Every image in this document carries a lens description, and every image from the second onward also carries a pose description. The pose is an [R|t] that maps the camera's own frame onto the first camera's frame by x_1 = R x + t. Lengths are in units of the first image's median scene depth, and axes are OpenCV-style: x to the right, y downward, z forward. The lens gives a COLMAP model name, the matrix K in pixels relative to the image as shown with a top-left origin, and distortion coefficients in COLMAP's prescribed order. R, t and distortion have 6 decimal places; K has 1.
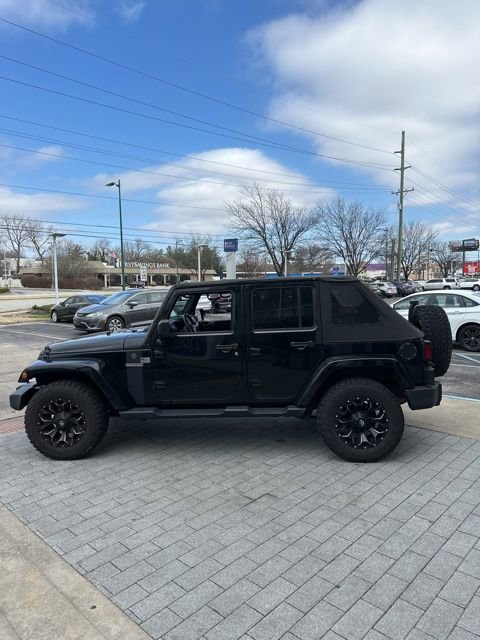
lens RADIAL K [[443.3, 0, 241.3], [0, 443.3, 331.3], [0, 0, 1]] dist [0.108759, -0.148788]
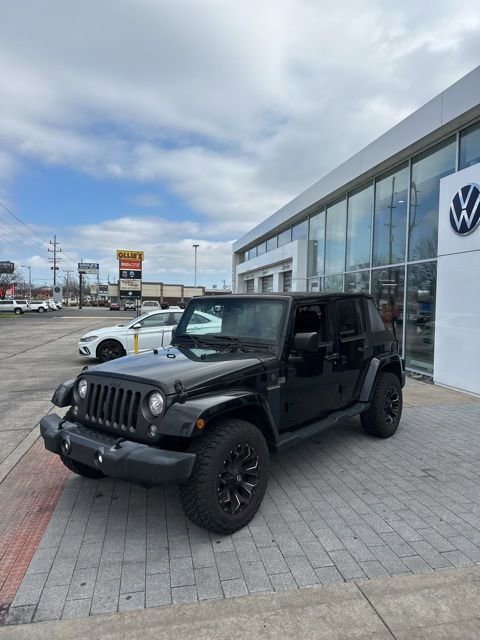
lens RADIAL K [[447.0, 0, 244.4], [0, 447.0, 321.0], [0, 0, 1]] dist [0.070893, -0.081951]
pose [[0.568356, -0.015687, 0.822633, -0.993793], [0.075451, 0.996599, -0.033125, -0.029635], [-0.819316, 0.080895, 0.567607, 0.544147]]
